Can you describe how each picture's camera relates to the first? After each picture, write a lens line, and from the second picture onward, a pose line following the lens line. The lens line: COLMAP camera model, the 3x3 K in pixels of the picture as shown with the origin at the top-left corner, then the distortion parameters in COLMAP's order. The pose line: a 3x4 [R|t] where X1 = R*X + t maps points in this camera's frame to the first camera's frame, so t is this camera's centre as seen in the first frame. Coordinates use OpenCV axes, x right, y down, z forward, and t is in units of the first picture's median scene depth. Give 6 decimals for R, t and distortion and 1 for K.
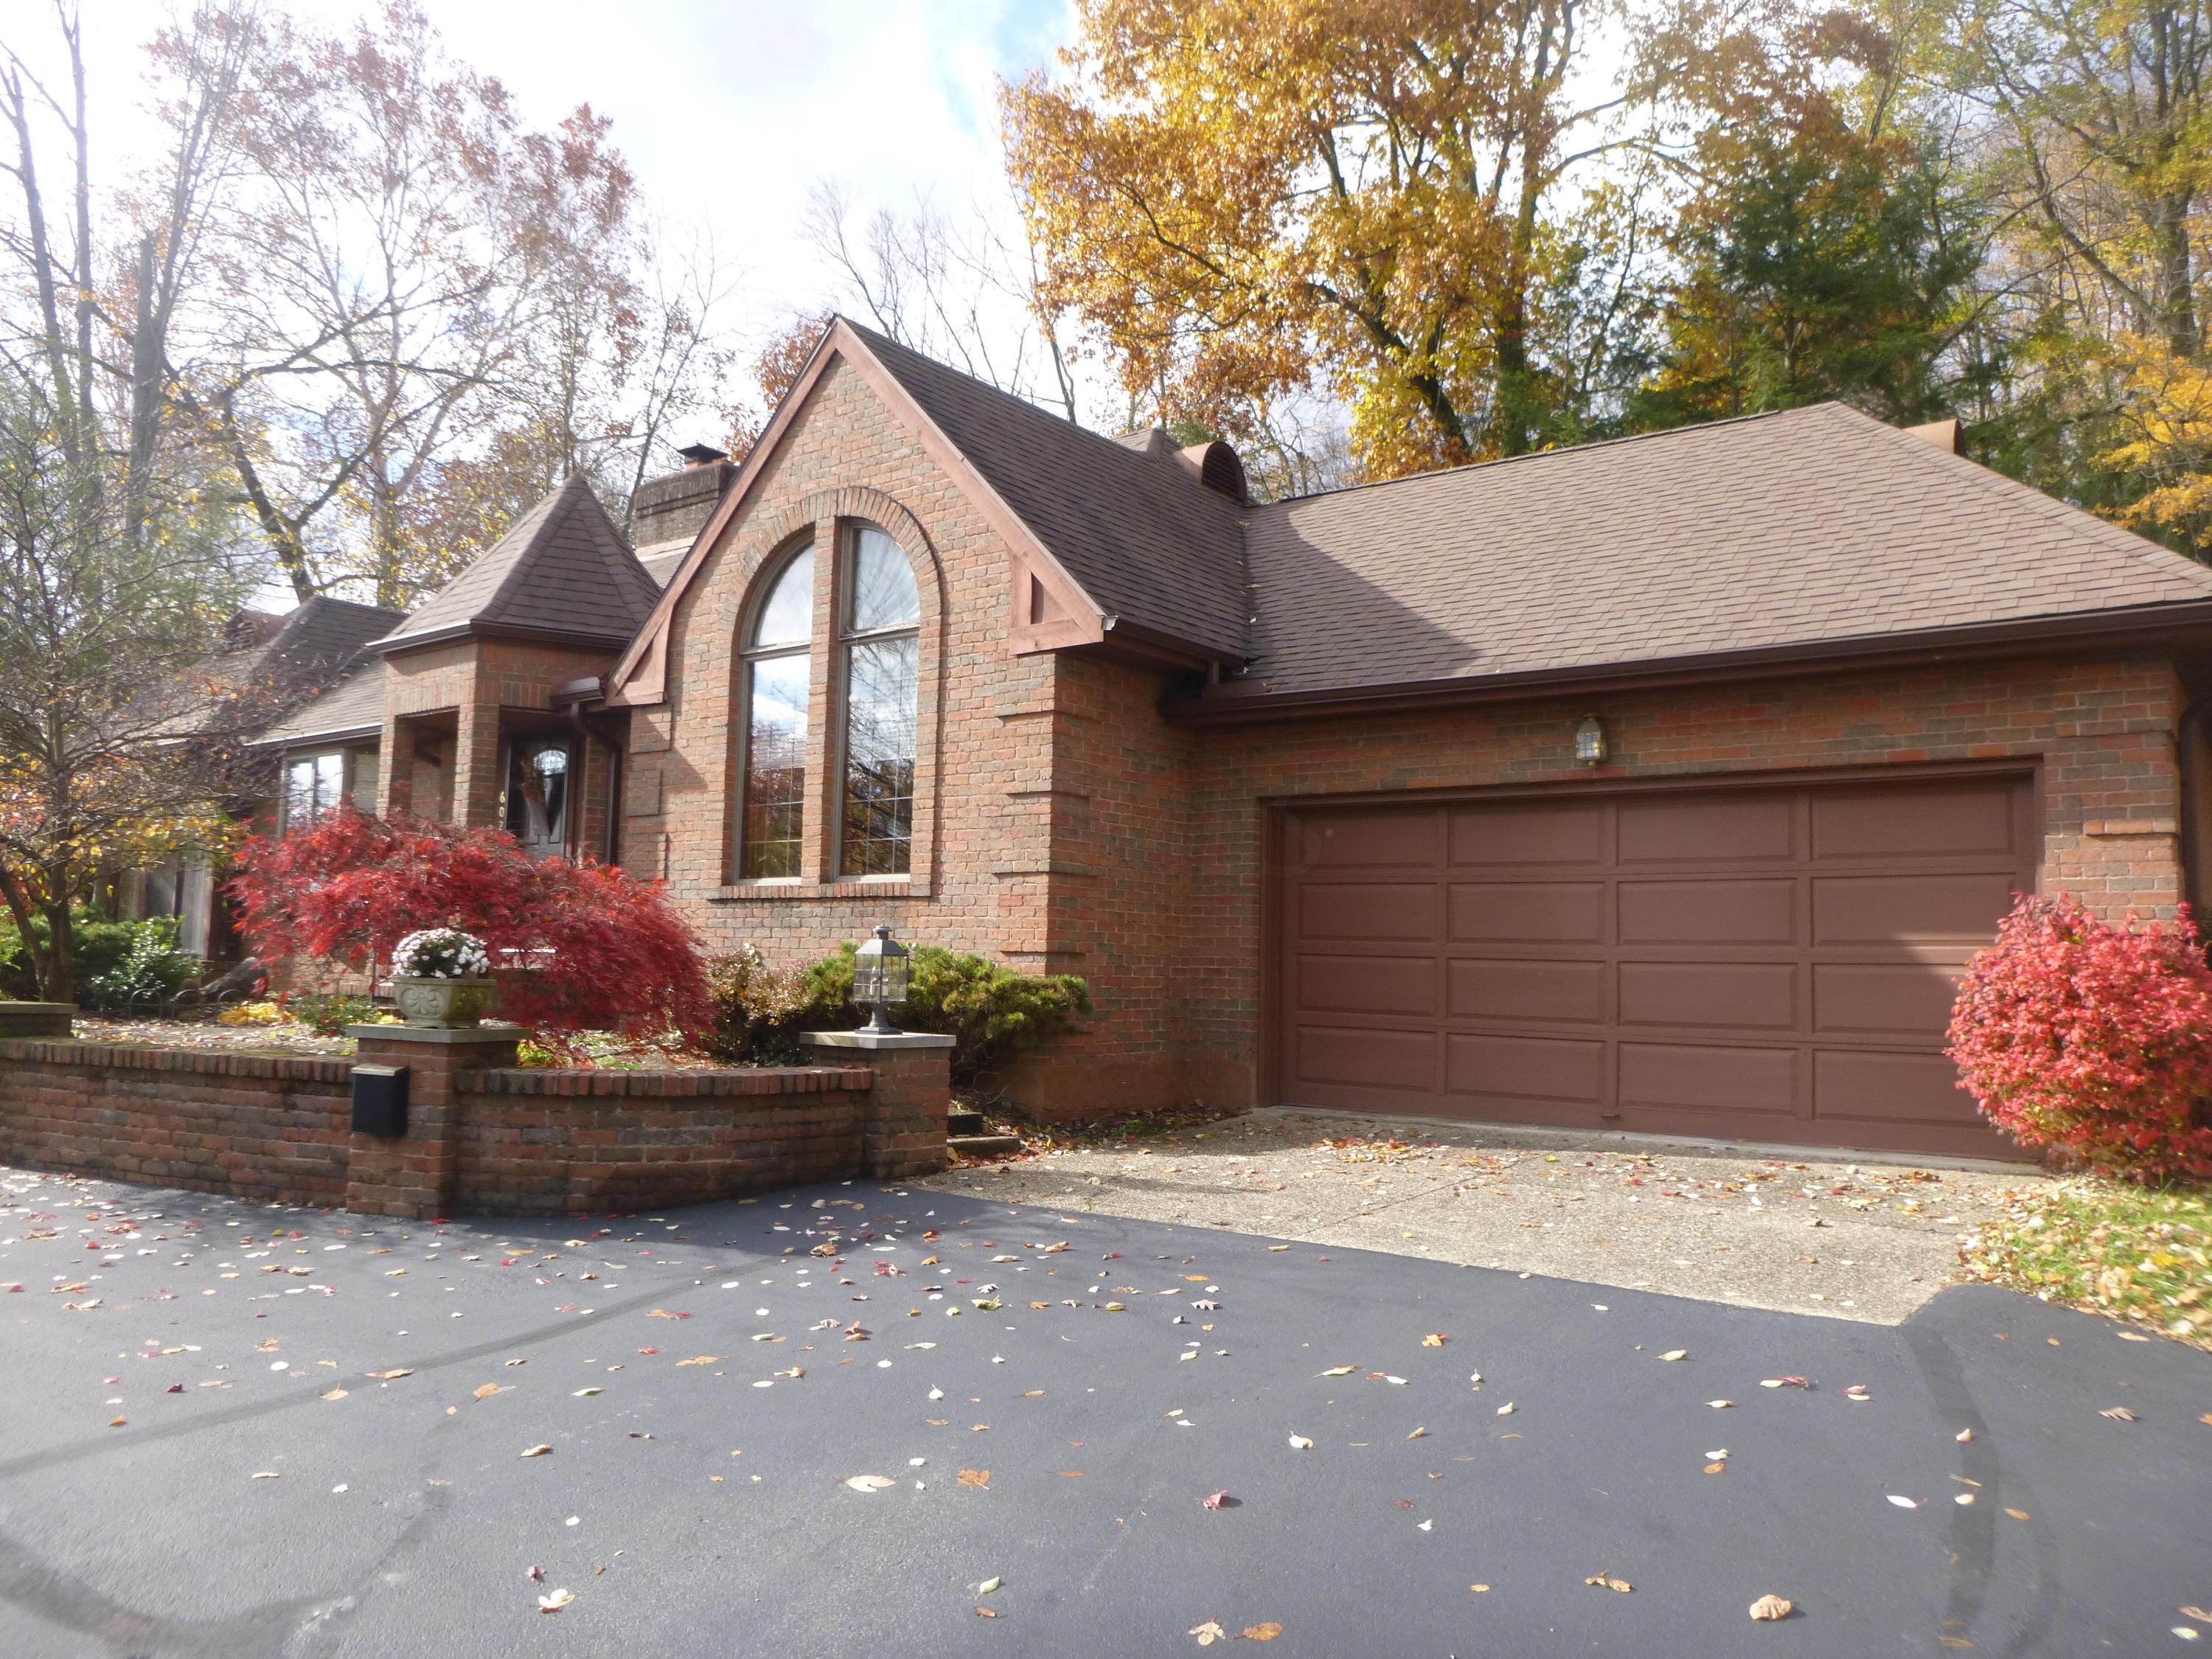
lens RADIAL K [[1600.8, 0, 1106.0], [0, 1600.8, 829.5], [0, 0, 1]] dist [0.001876, -0.000508]
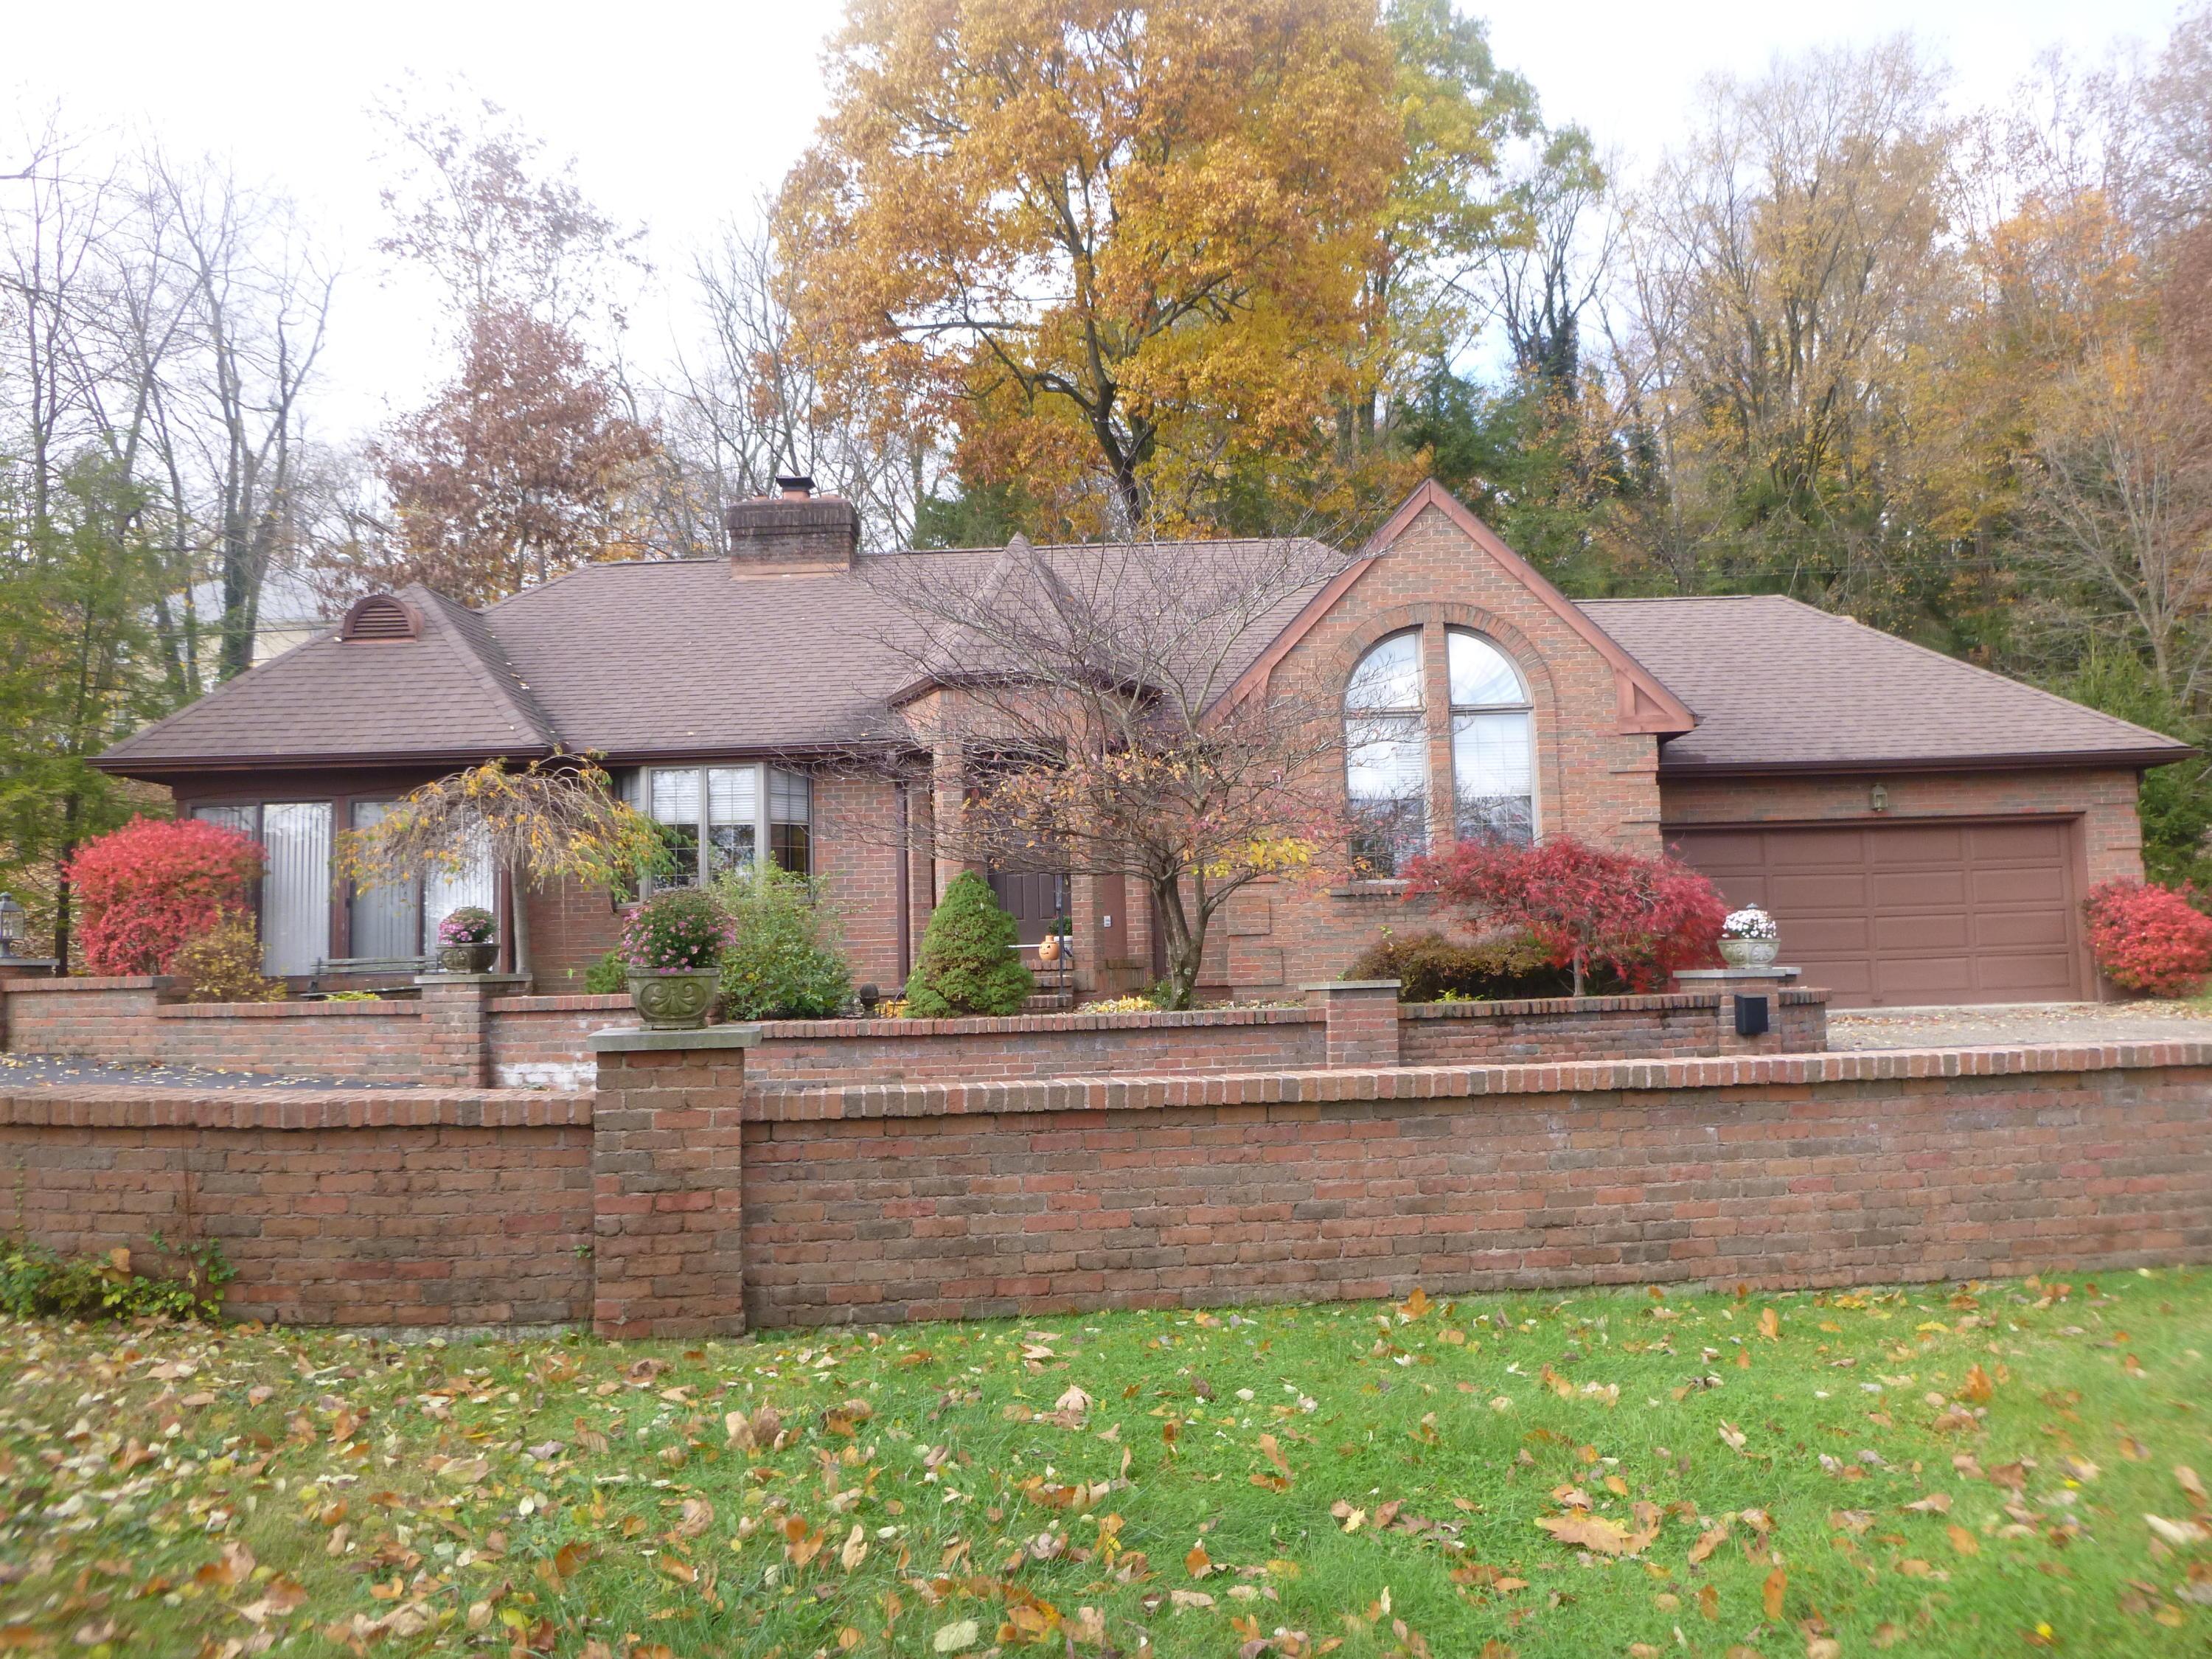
lens RADIAL K [[1600.8, 0, 1106.0], [0, 1600.8, 829.5], [0, 0, 1]] dist [0.001876, -0.000508]
pose [[0.765077, 0.007175, 0.643898, -1.658894], [-0.006129, 0.999974, -0.003861, -0.005783], [-0.643909, -0.000992, 0.765101, 0.167009]]
